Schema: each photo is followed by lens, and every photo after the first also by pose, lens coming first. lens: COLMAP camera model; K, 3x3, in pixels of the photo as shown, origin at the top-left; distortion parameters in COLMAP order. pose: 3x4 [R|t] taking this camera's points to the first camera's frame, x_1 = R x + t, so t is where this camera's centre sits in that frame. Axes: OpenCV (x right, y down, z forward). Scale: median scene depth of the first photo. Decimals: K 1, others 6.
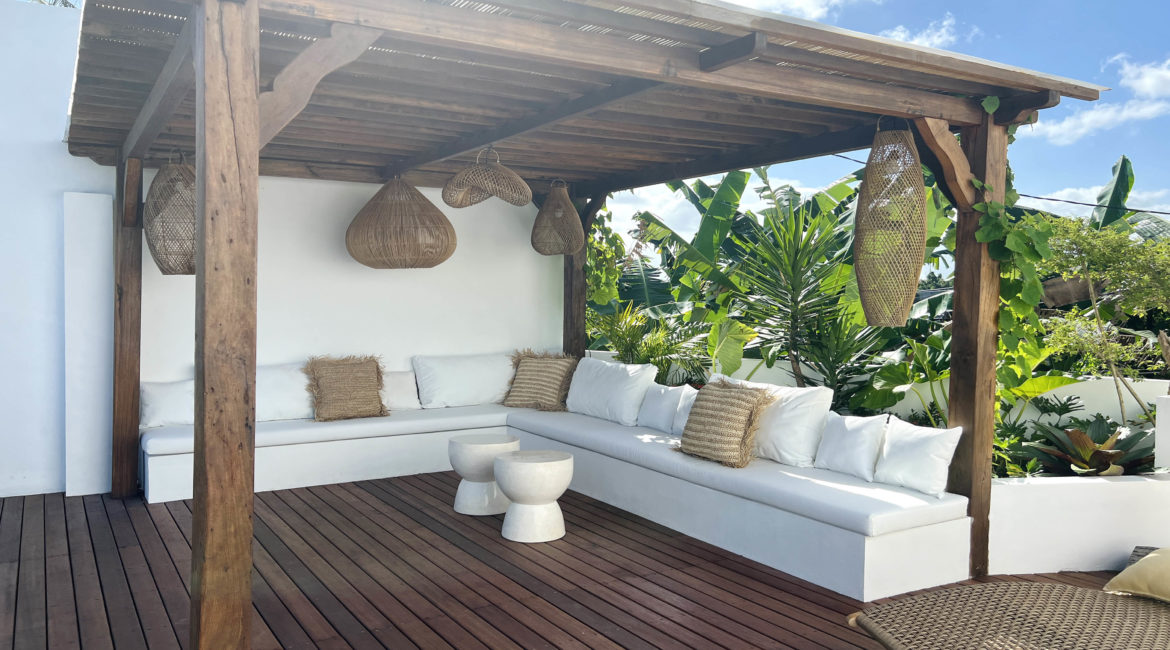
lens RADIAL K [[889.5, 0, 585.3], [0, 889.5, 318.5], [0, 0, 1]] dist [0.071343, -0.115701]
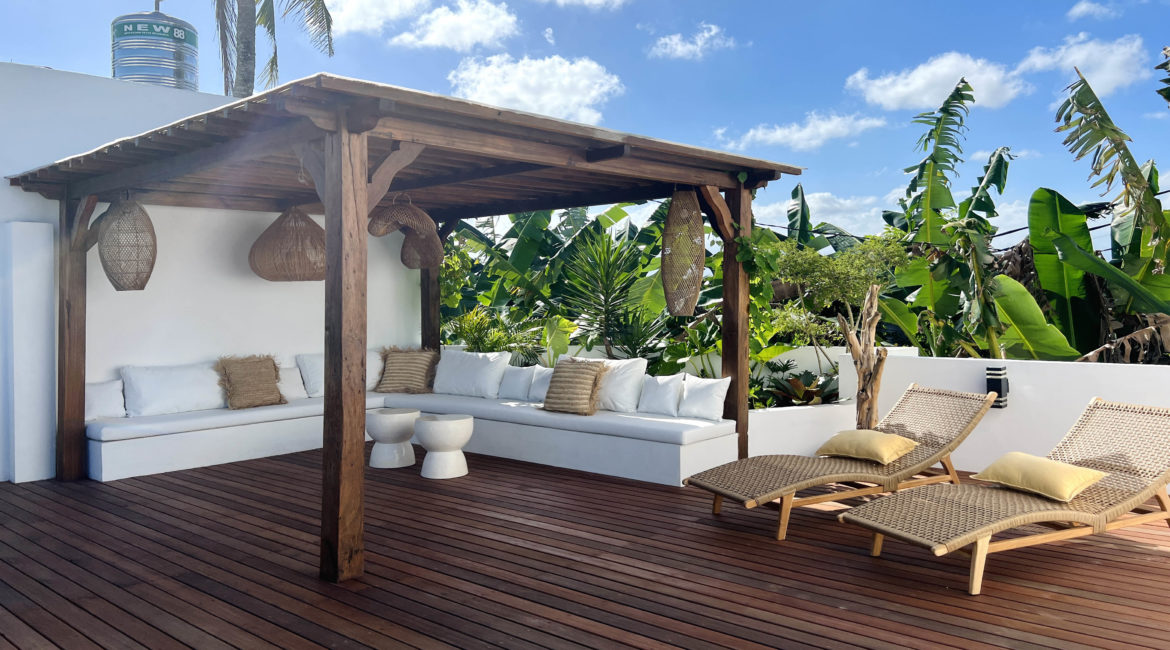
lens RADIAL K [[889.5, 0, 585.3], [0, 889.5, 318.5], [0, 0, 1]] dist [0.071343, -0.115701]
pose [[0.960140, -0.028102, 0.278104, -0.230232], [0.029406, 0.999567, -0.000517, 0.008809], [-0.277969, 0.008675, 0.960551, -0.390127]]
